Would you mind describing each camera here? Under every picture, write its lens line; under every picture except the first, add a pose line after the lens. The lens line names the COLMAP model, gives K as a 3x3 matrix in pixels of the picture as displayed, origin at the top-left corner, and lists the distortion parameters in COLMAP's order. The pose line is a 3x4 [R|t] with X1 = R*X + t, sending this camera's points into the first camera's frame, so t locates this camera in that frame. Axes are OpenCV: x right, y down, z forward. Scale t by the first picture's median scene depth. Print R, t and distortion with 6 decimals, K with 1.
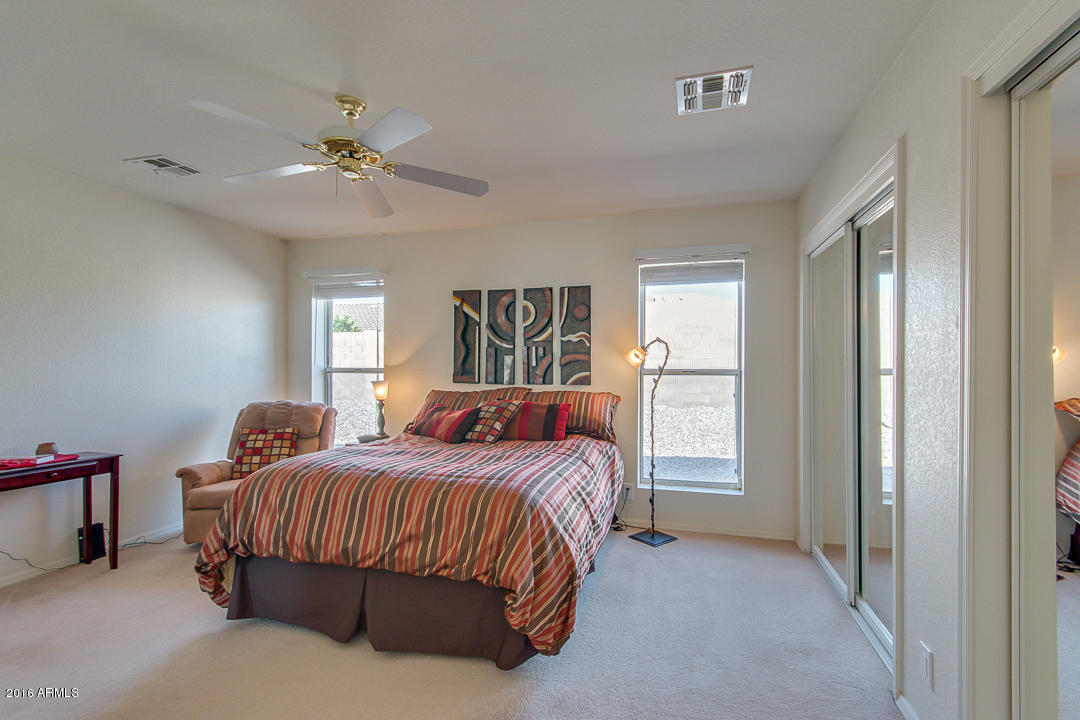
lens RADIAL K [[514.9, 0, 563.2], [0, 514.9, 356.1], [0, 0, 1]] dist [0.013037, 0.001052]
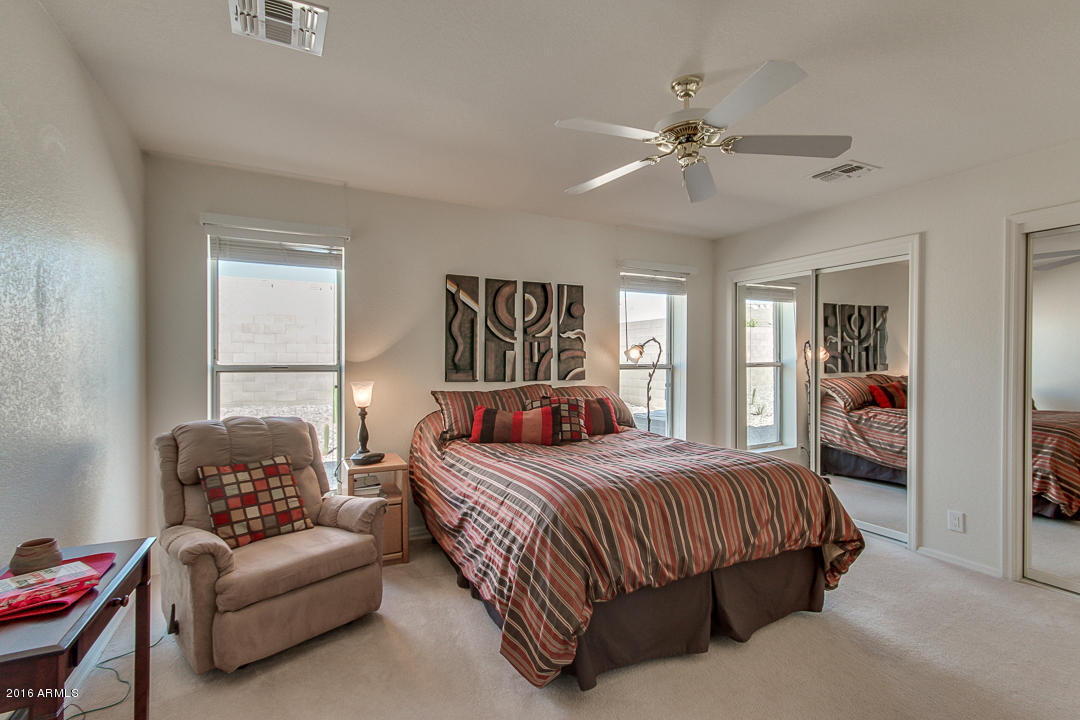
lens RADIAL K [[514.9, 0, 538.3], [0, 514.9, 365.4], [0, 0, 1]] dist [0.013037, 0.001052]
pose [[0.730082, -0.009088, 0.683299, -0.719422], [-0.017510, 0.999334, 0.032000, -0.005997], [-0.683135, -0.035327, 0.729437, 0.283023]]
